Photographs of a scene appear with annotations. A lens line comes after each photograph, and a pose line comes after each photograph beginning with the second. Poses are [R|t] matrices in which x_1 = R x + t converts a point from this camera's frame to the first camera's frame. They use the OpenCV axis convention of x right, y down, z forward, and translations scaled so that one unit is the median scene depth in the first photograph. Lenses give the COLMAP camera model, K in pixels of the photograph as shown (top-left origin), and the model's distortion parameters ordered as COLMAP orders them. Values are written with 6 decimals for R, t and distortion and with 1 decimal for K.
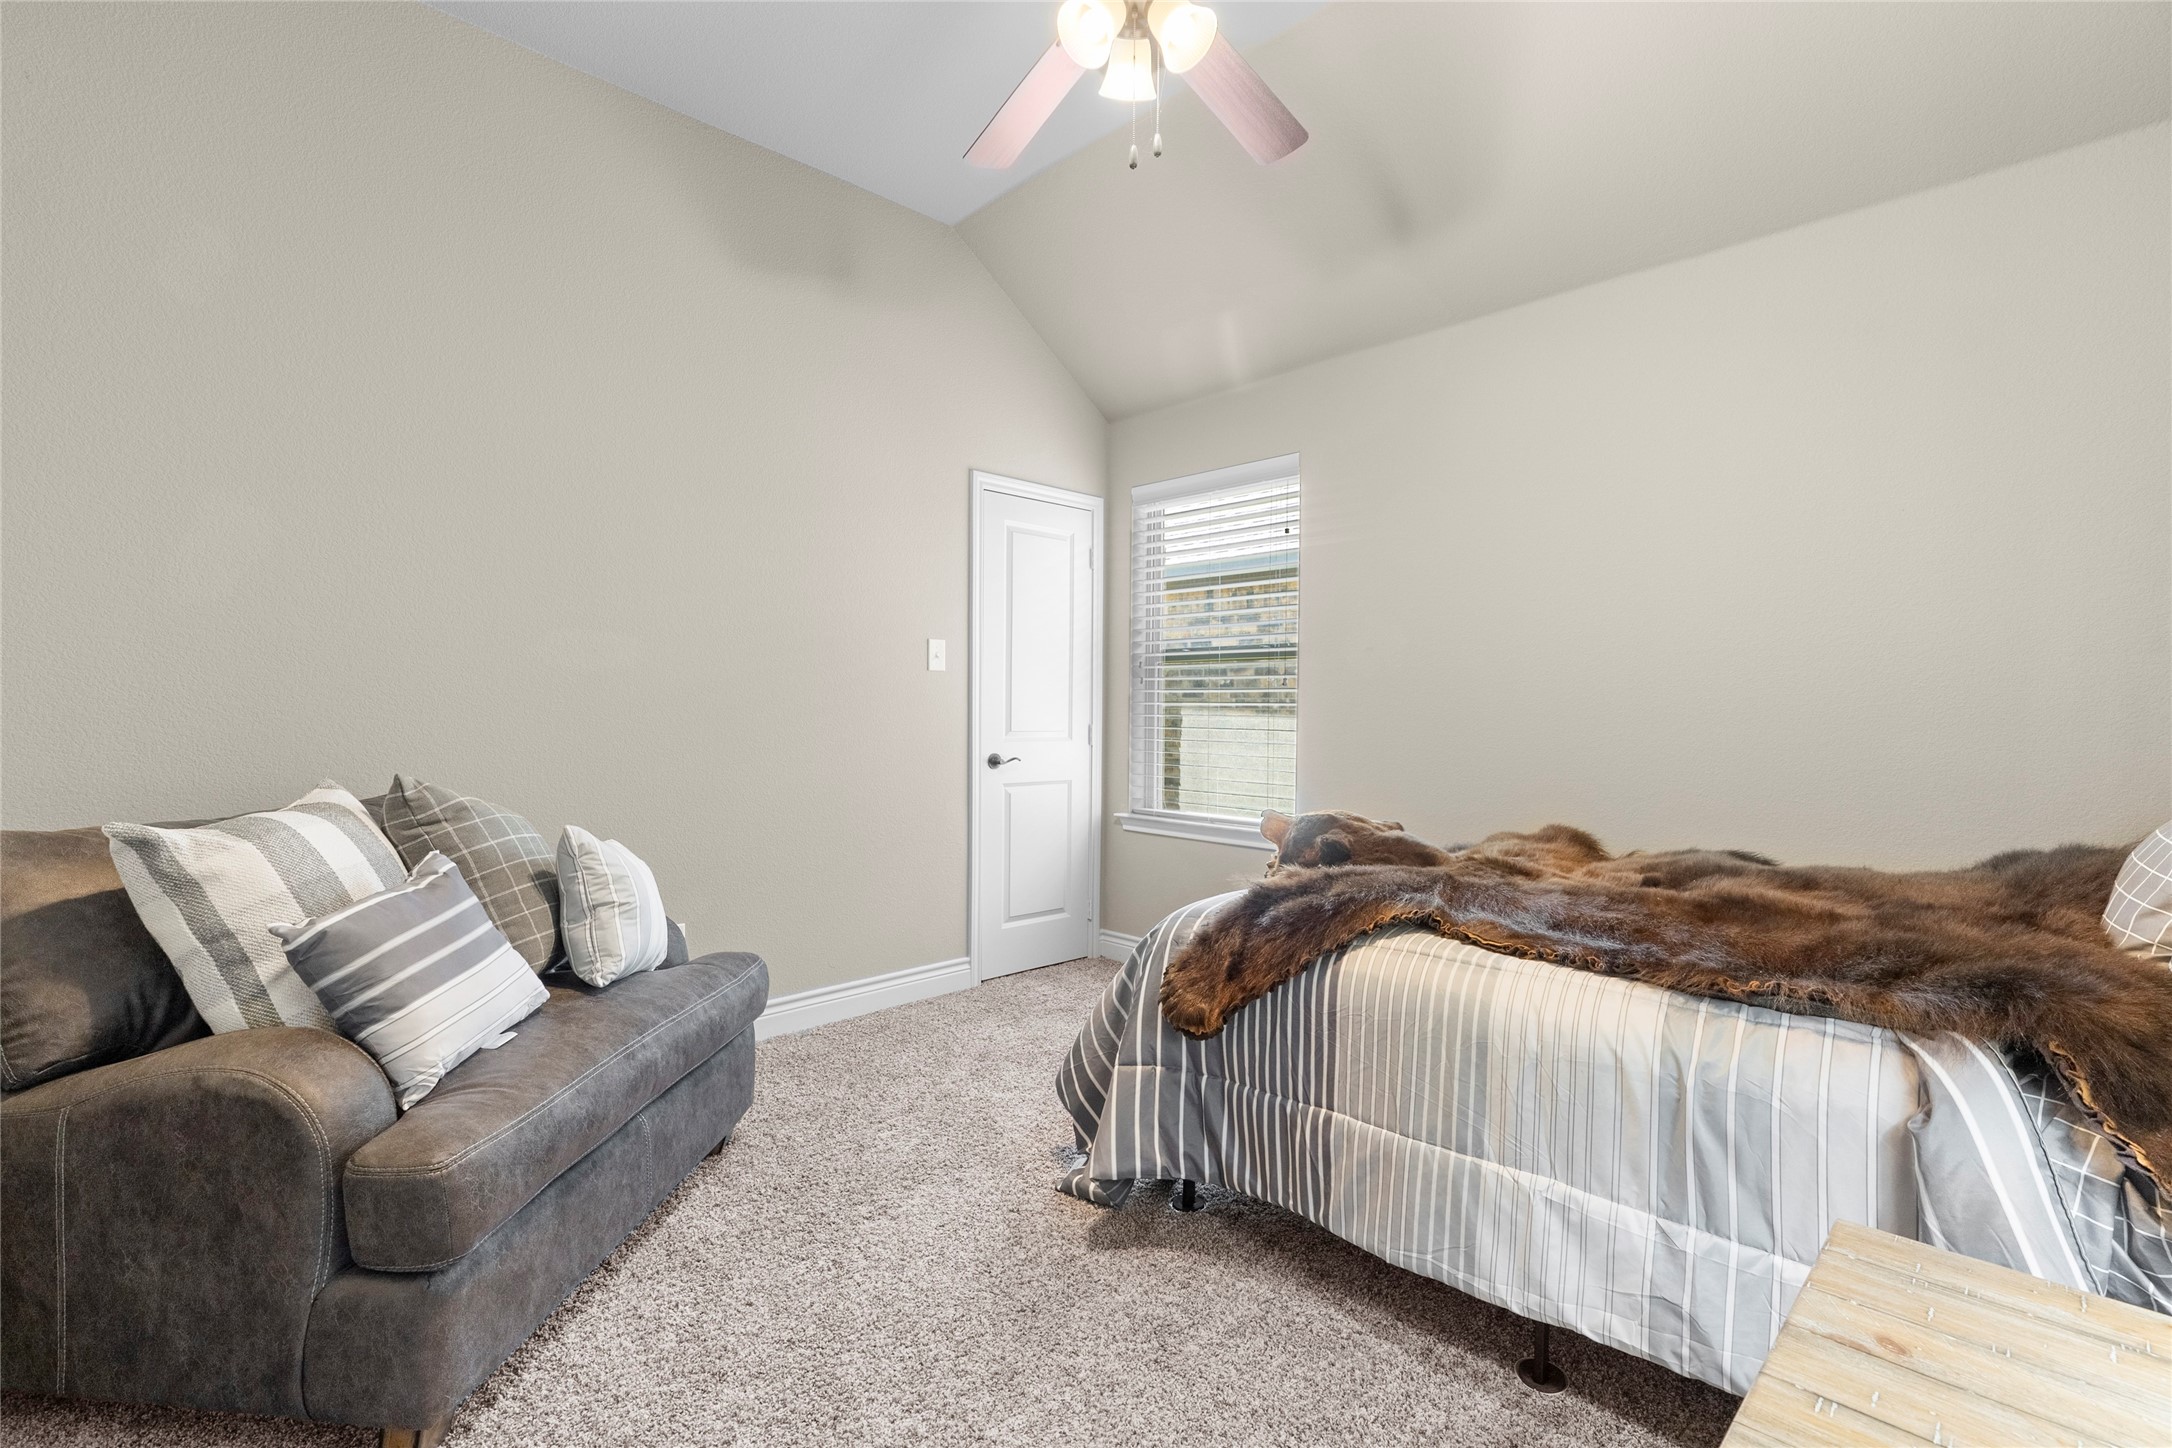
lens RADIAL K [[990.0, 0, 1080.1], [0, 990.0, 710.4], [0, 0, 1]] dist [-0.005661, 0.000089]
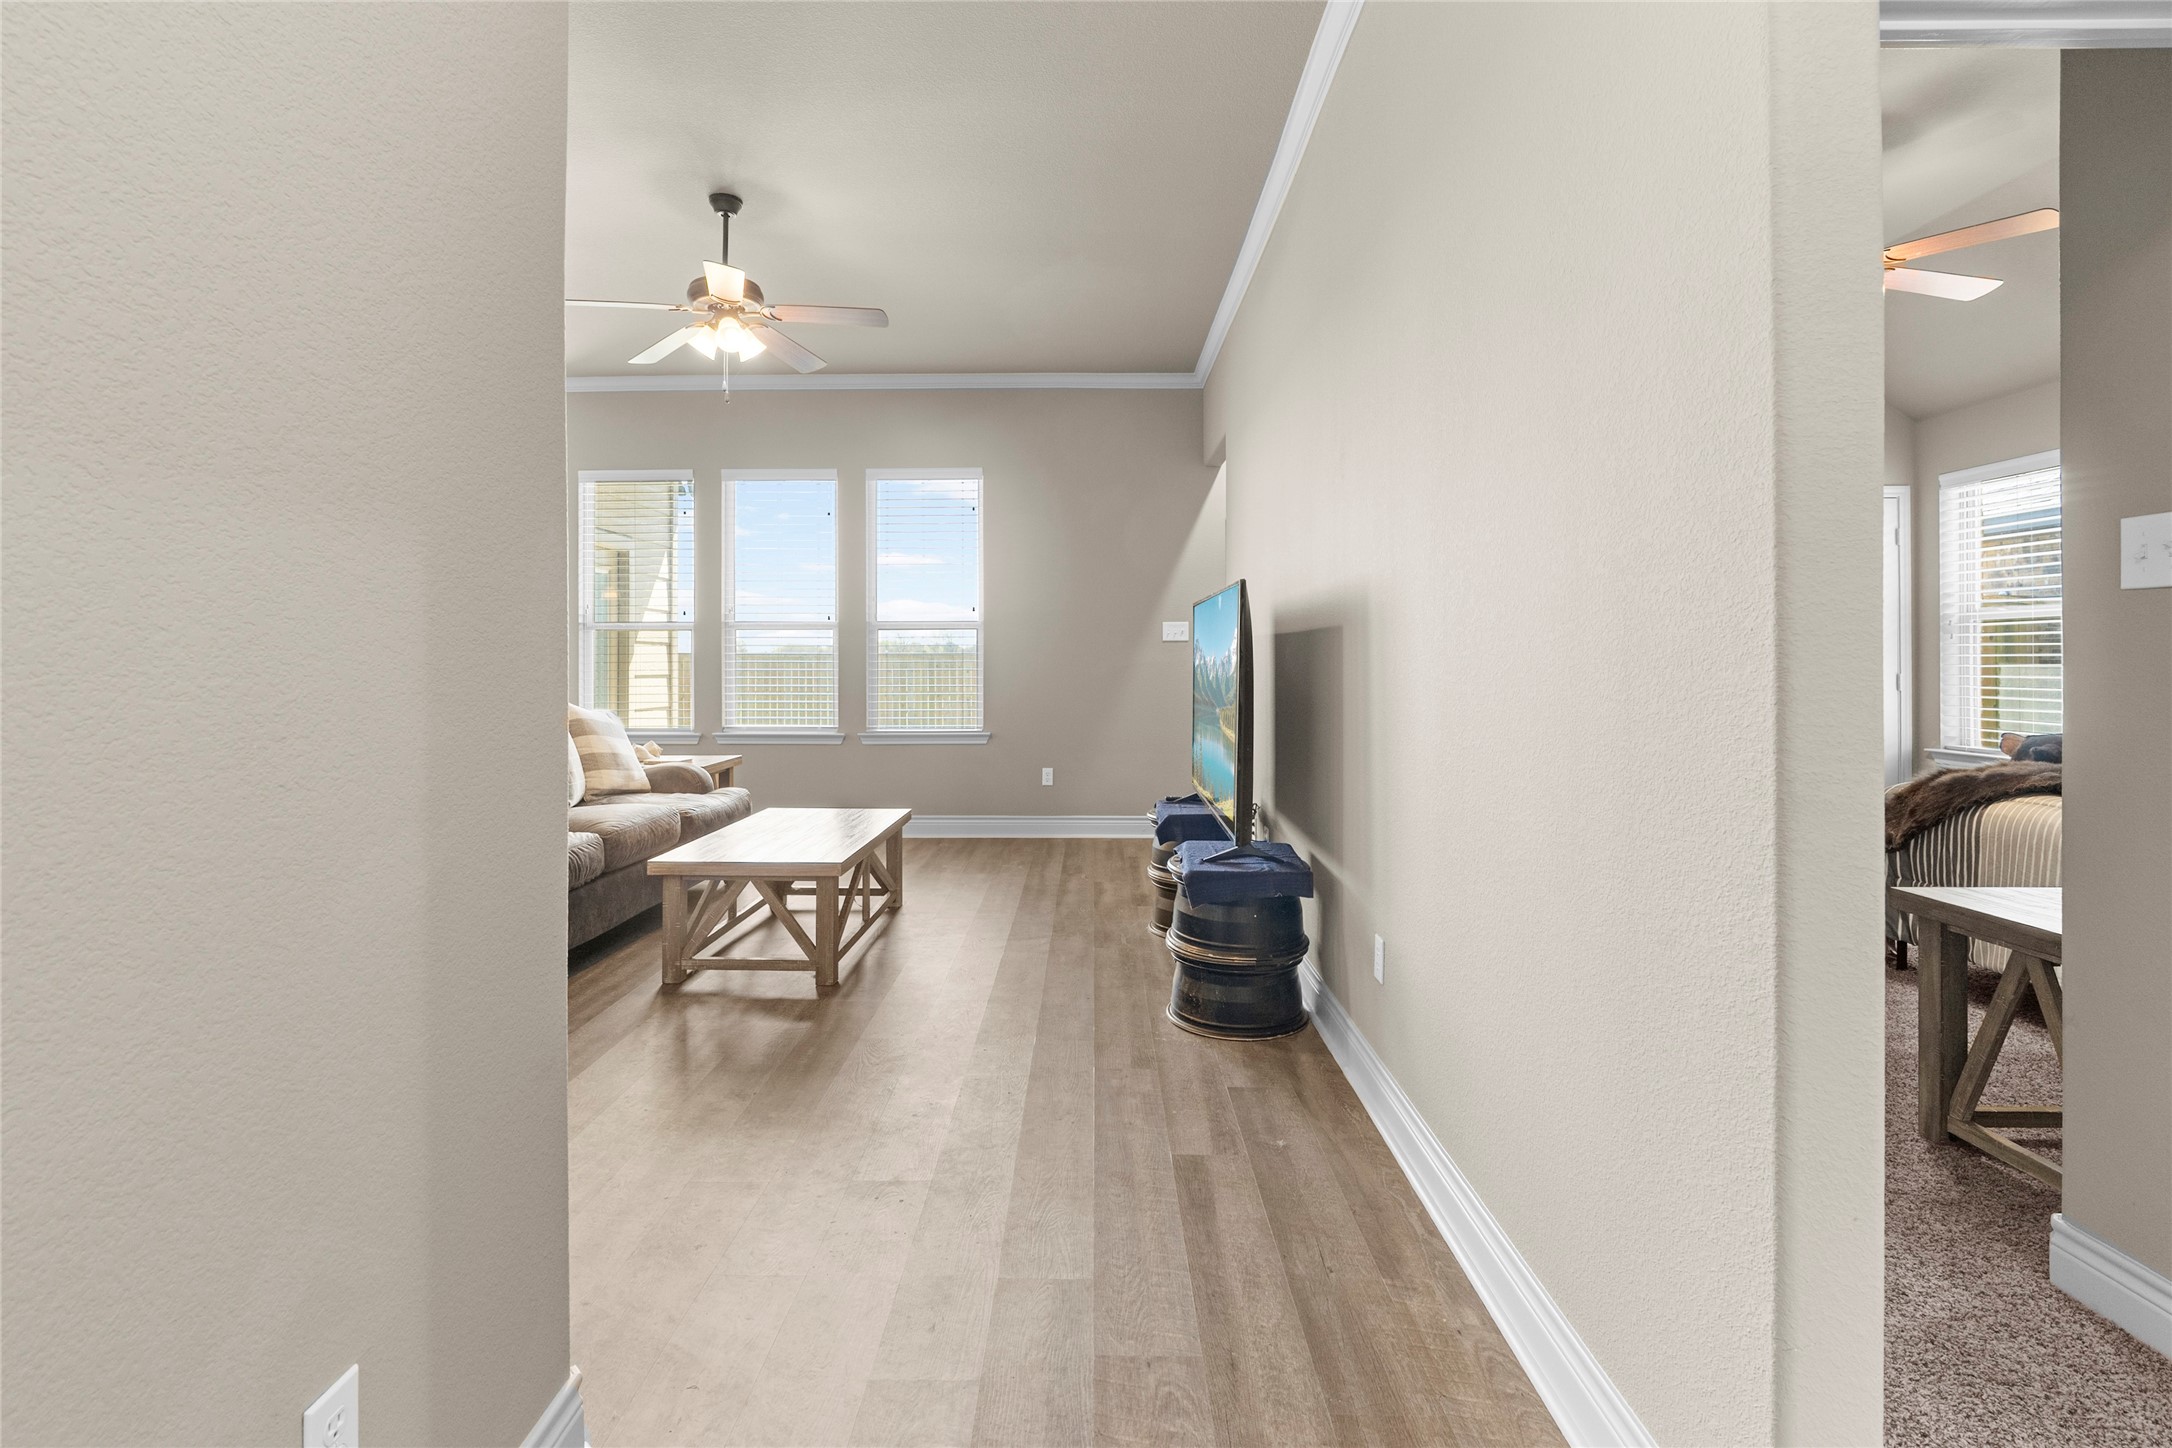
lens RADIAL K [[1013.5, 0, 1080.8], [0, 1013.5, 650.5], [0, 0, 1]] dist [-0.004334, -0.000264]
pose [[0.713151, -0.005370, -0.700990, 0.359841], [-0.003709, 0.999928, -0.011433, 0.010077], [0.701000, 0.010754, 0.713080, -1.277769]]
